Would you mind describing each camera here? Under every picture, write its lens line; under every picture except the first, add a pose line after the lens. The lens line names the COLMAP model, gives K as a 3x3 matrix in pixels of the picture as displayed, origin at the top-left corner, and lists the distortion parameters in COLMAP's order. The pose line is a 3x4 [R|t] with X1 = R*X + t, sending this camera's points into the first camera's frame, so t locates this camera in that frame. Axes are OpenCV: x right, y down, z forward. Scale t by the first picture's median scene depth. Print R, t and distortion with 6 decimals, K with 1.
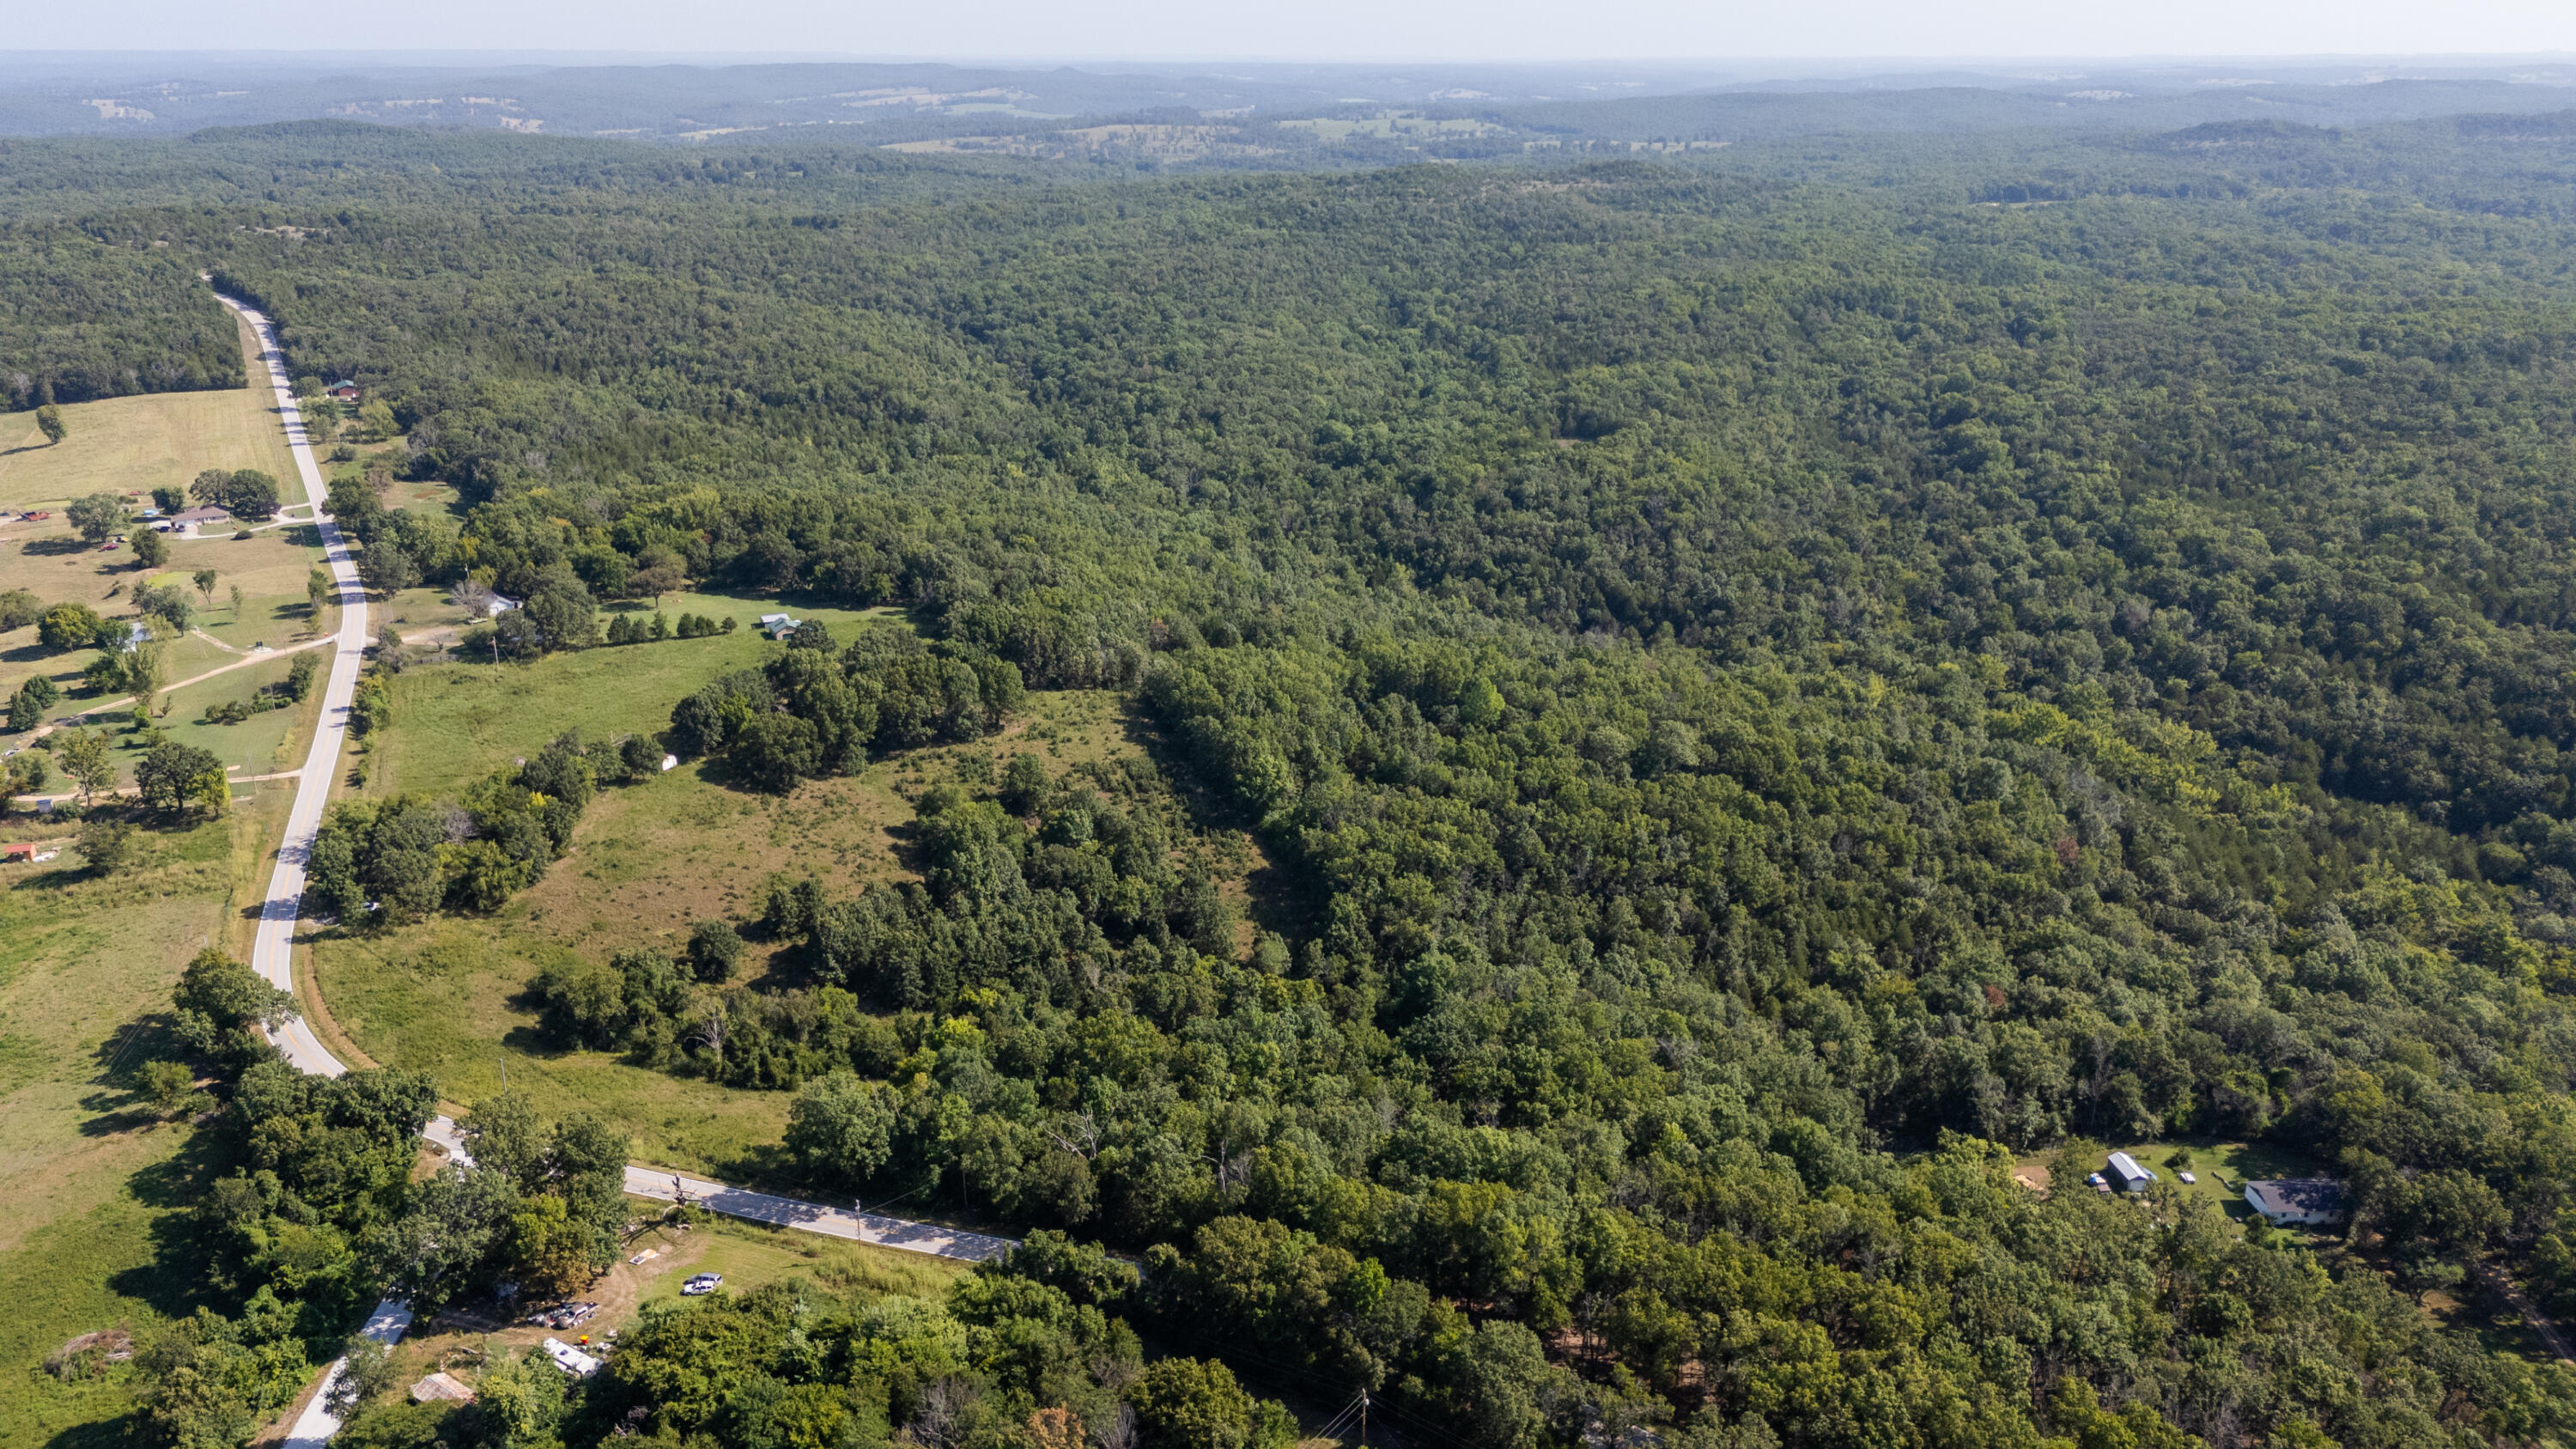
lens RADIAL K [[1898.9, 0, 1288.7], [0, 1898.9, 716.3], [0, 0, 1]] dist [0.065223, -0.064620]
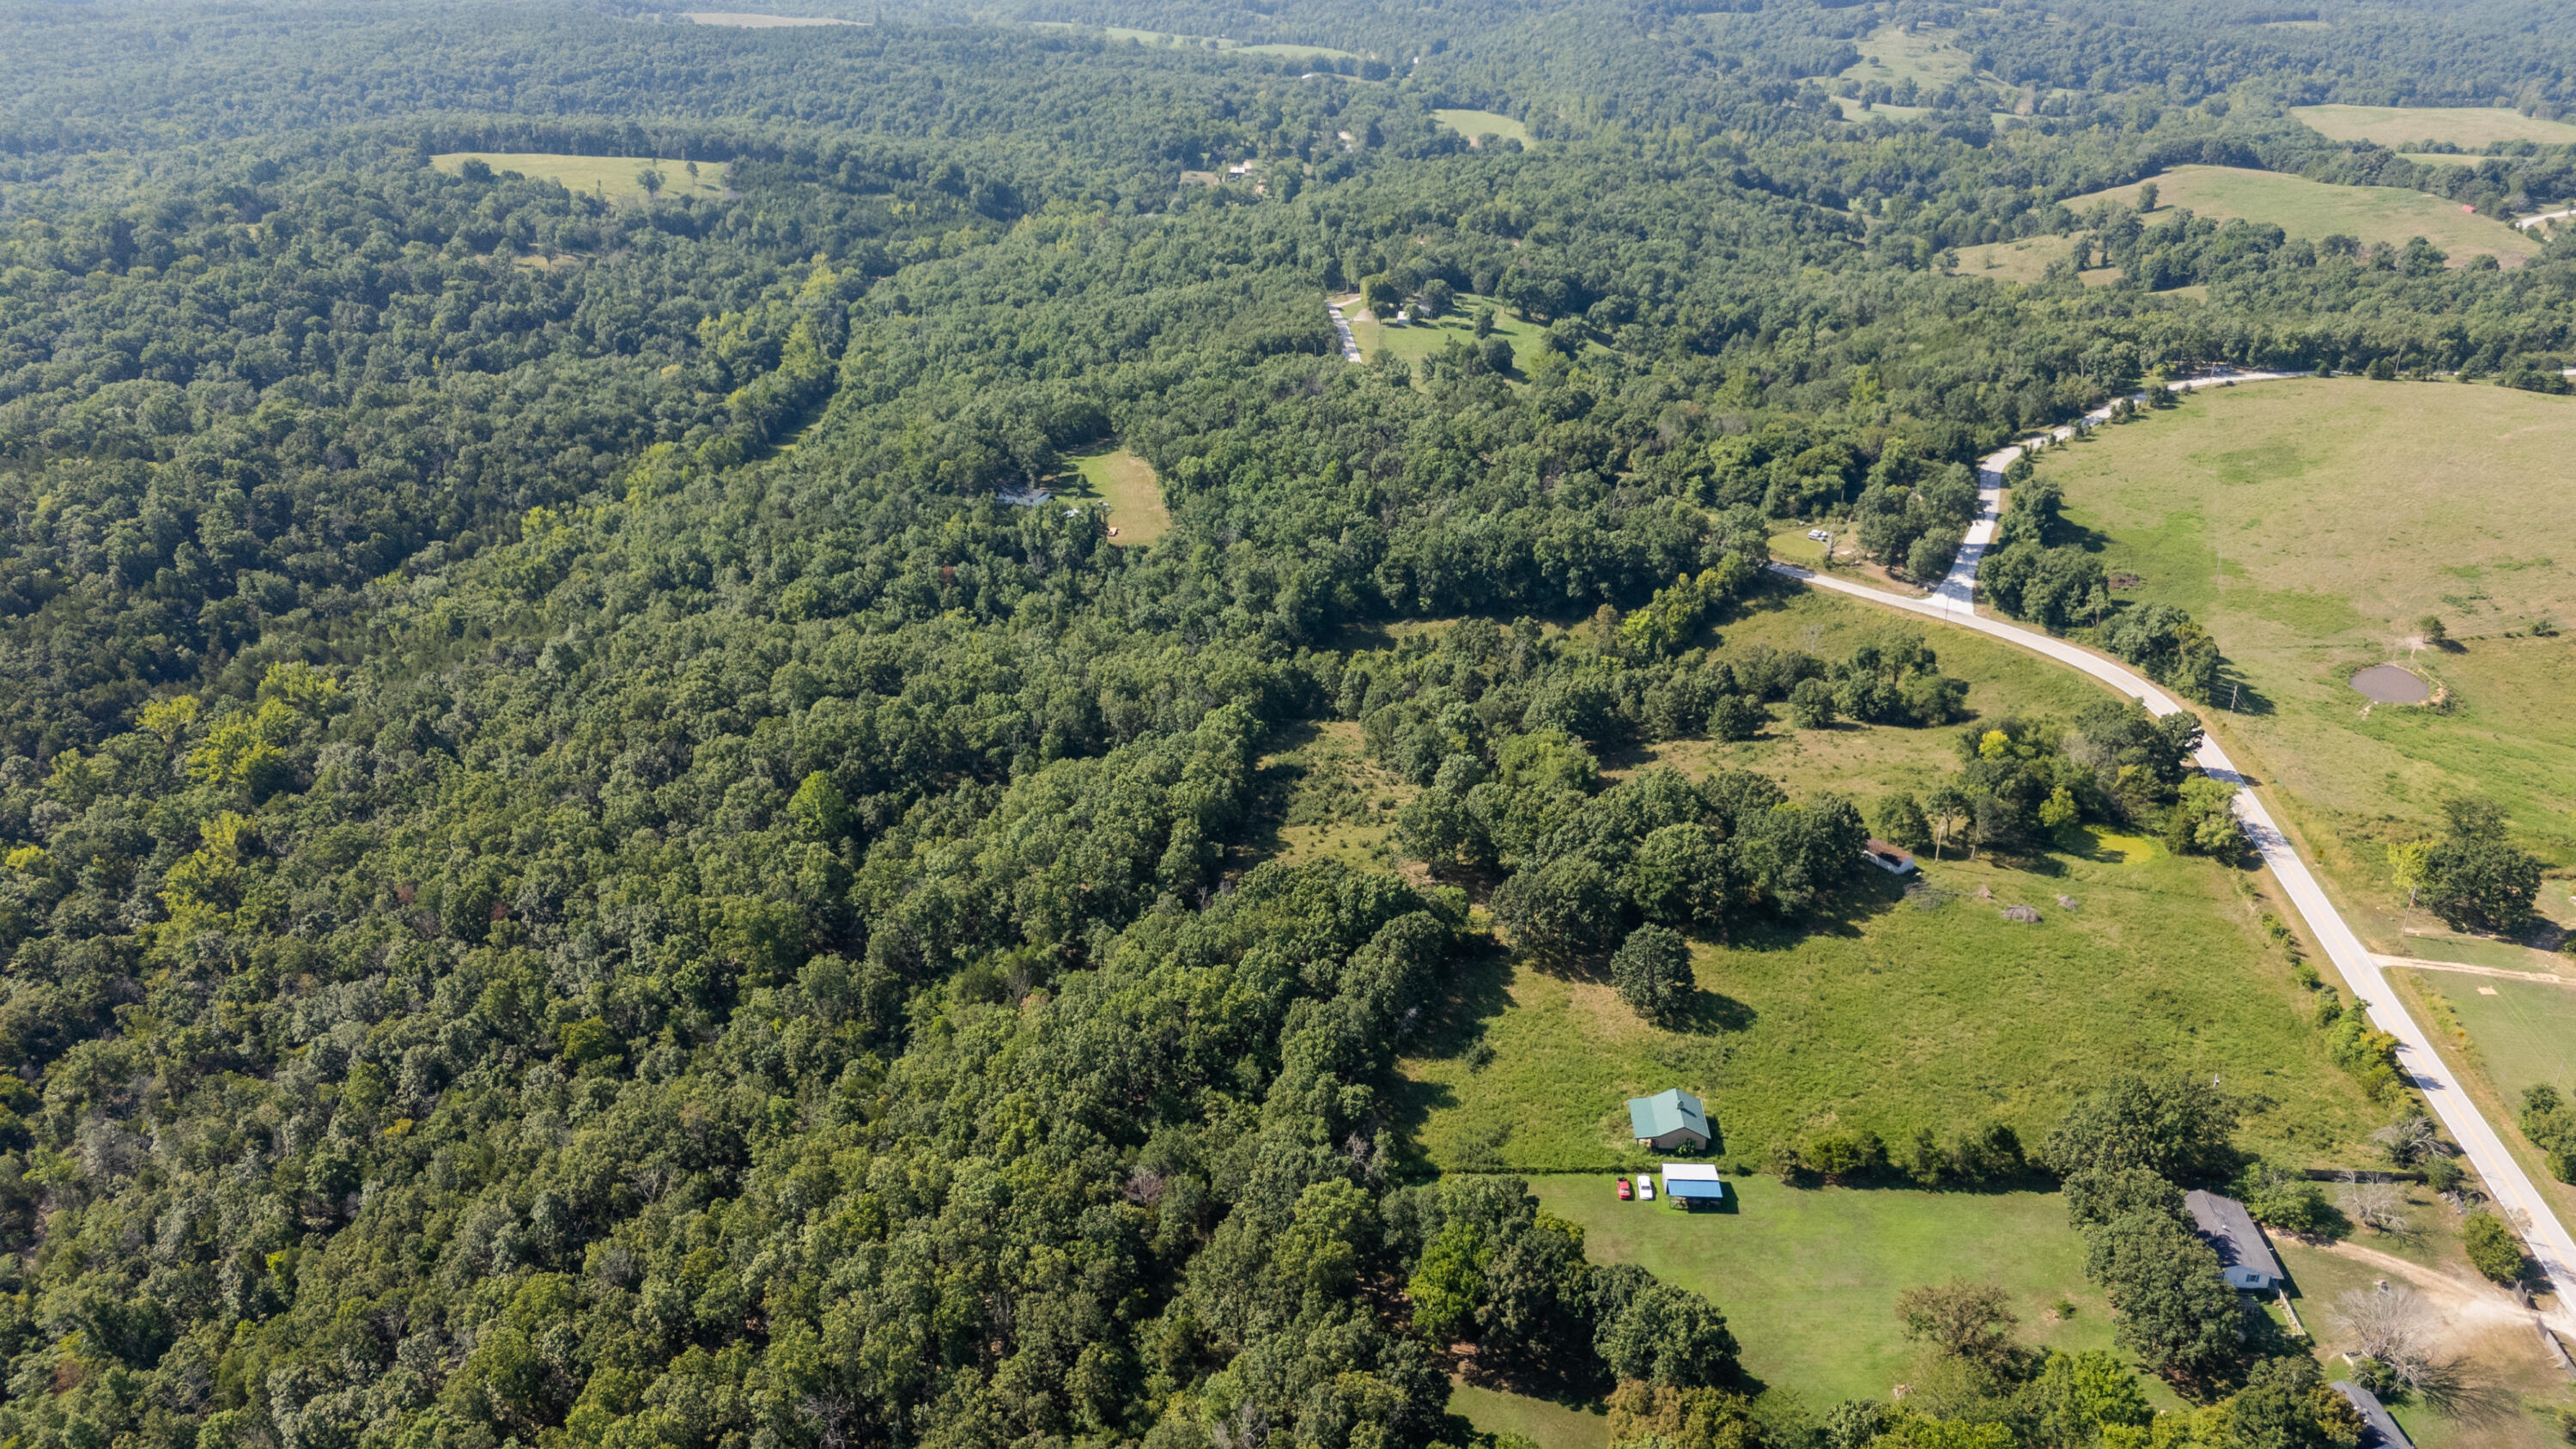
lens RADIAL K [[1898.9, 0, 1299.7], [0, 1898.9, 747.2], [0, 0, 1]] dist [0.065223, -0.064620]
pose [[-0.869299, -0.206862, 0.448919, -0.361863], [0.166876, 0.732065, 0.660479, -0.445627], [-0.465266, 0.649068, -0.601863, 1.209920]]
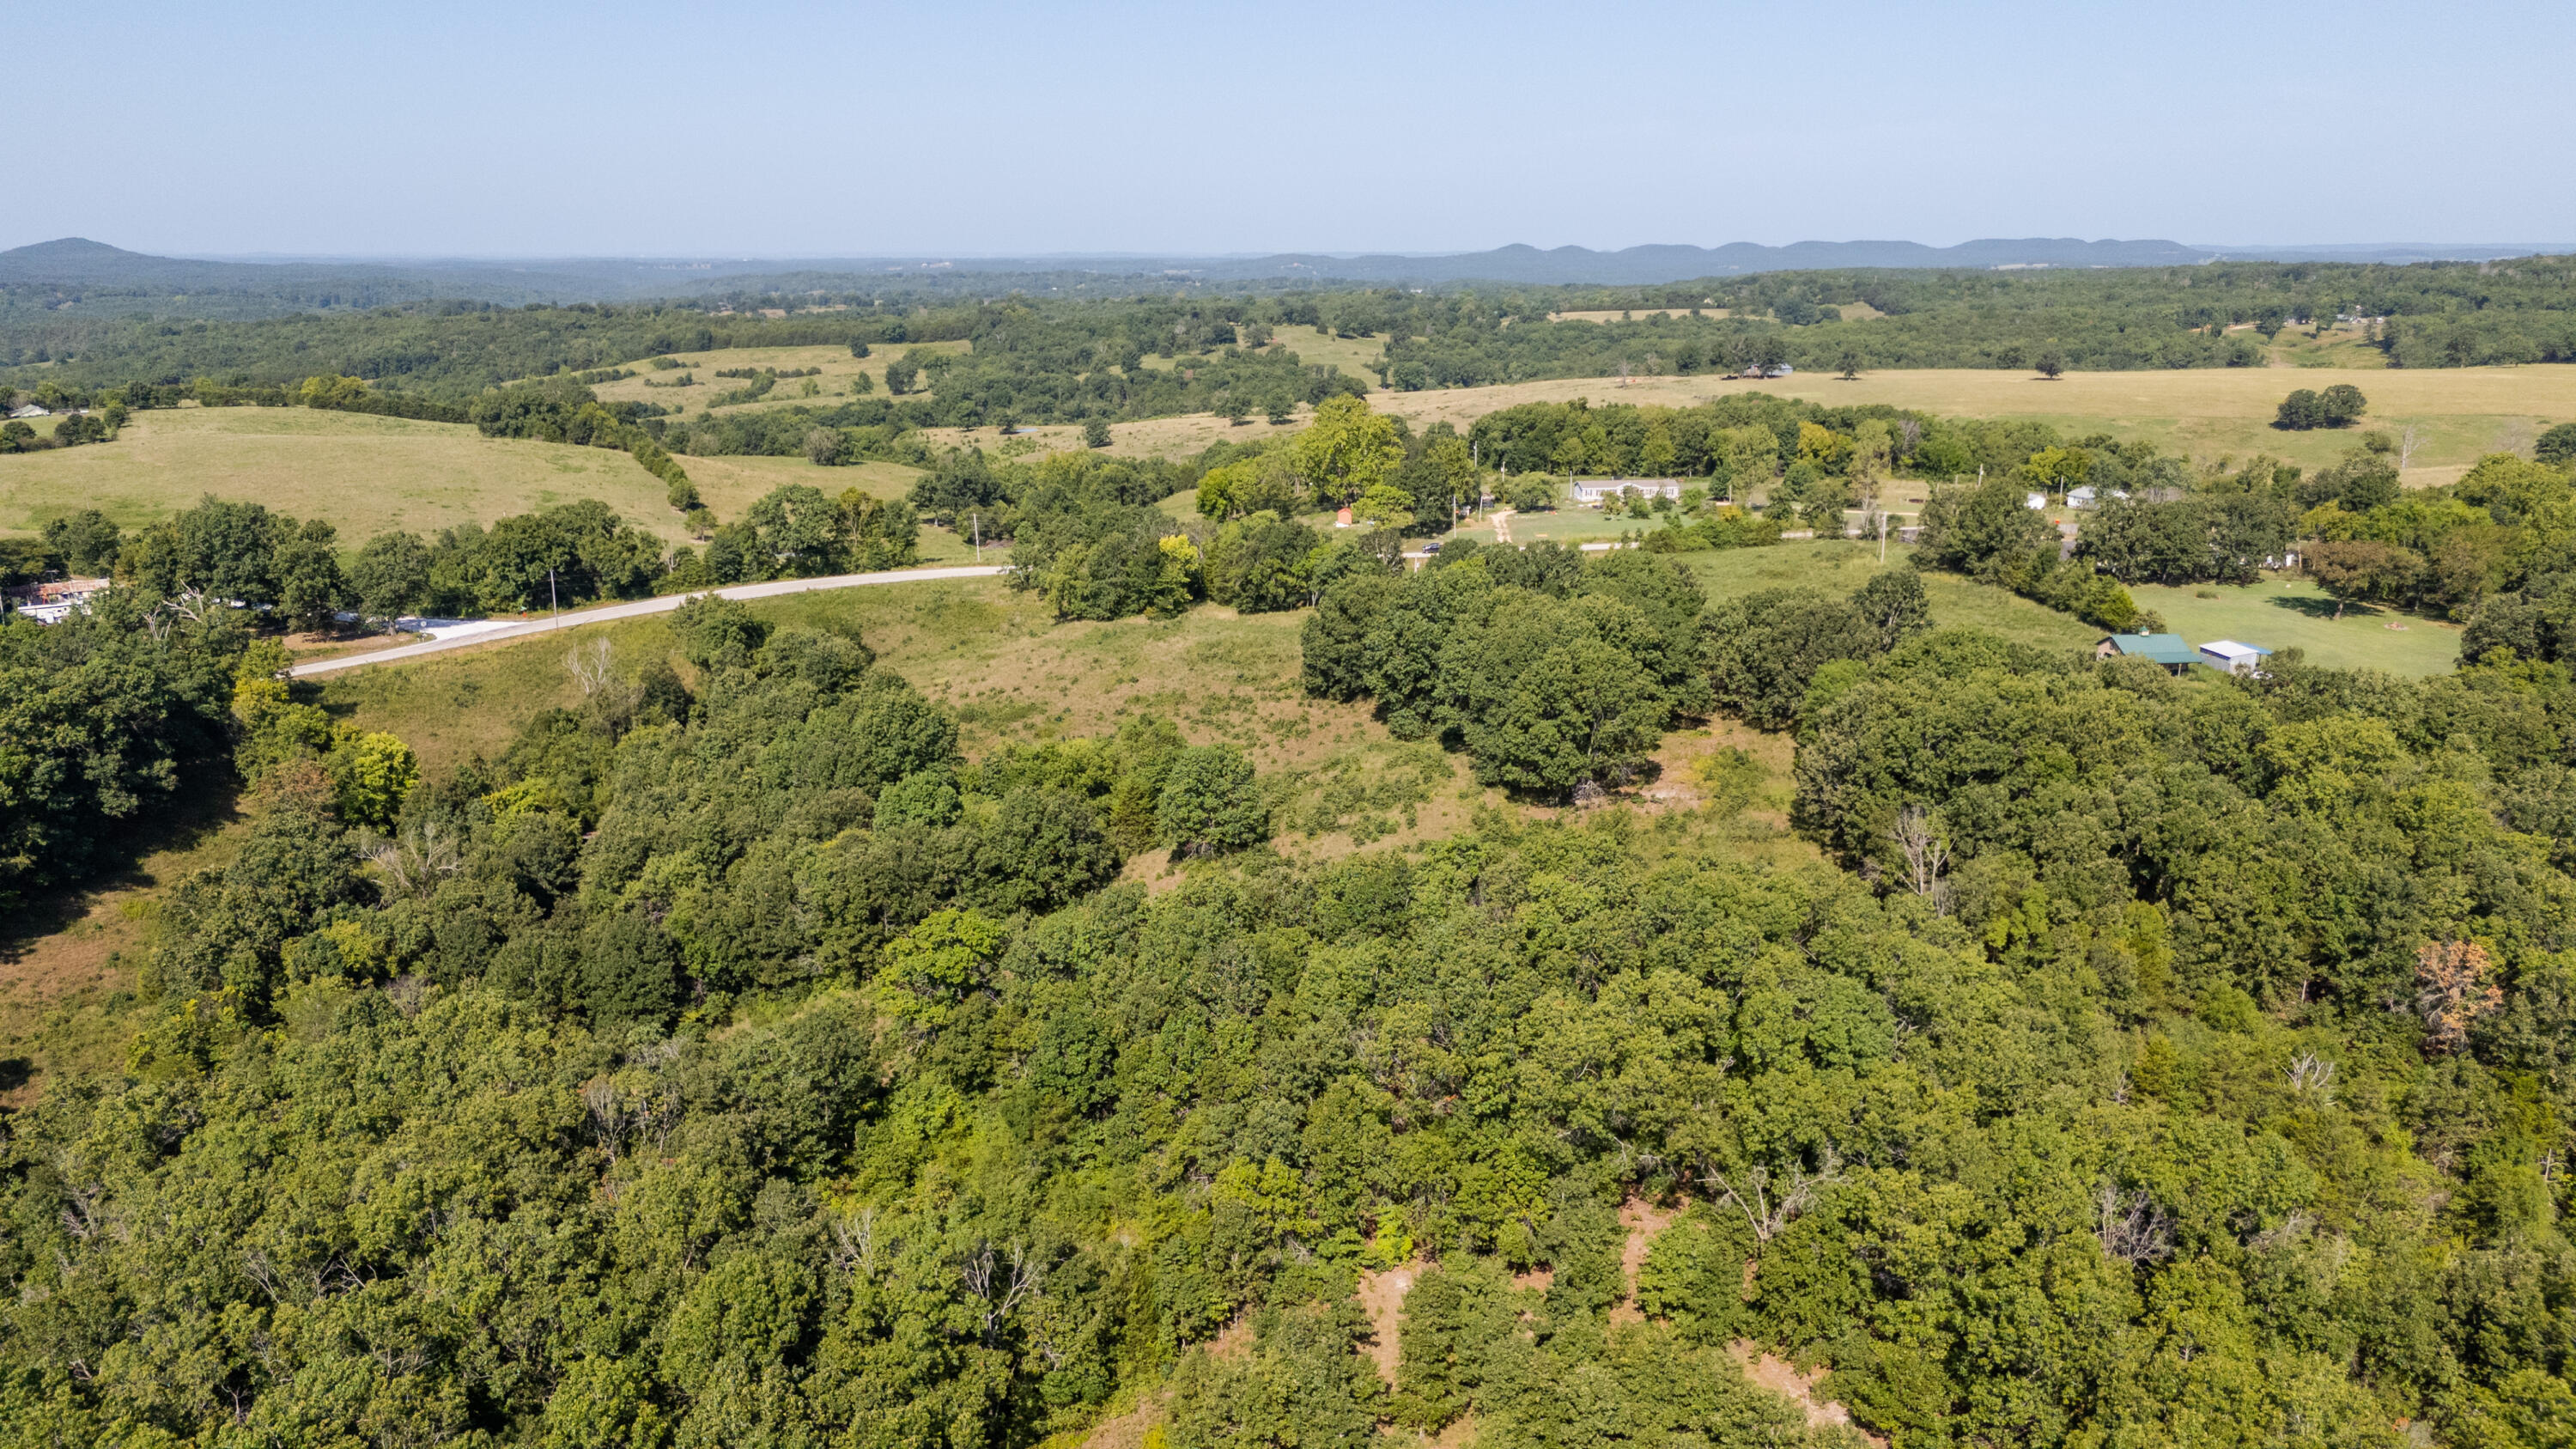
lens RADIAL K [[1898.9, 0, 1306.9], [0, 1898.9, 737.4], [0, 0, 1]] dist [0.065223, -0.064620]
pose [[-0.339772, 0.234086, -0.910911, 0.167413], [-0.307613, 0.887602, 0.342837, -0.147482], [0.888780, 0.396694, -0.229574, 0.906303]]
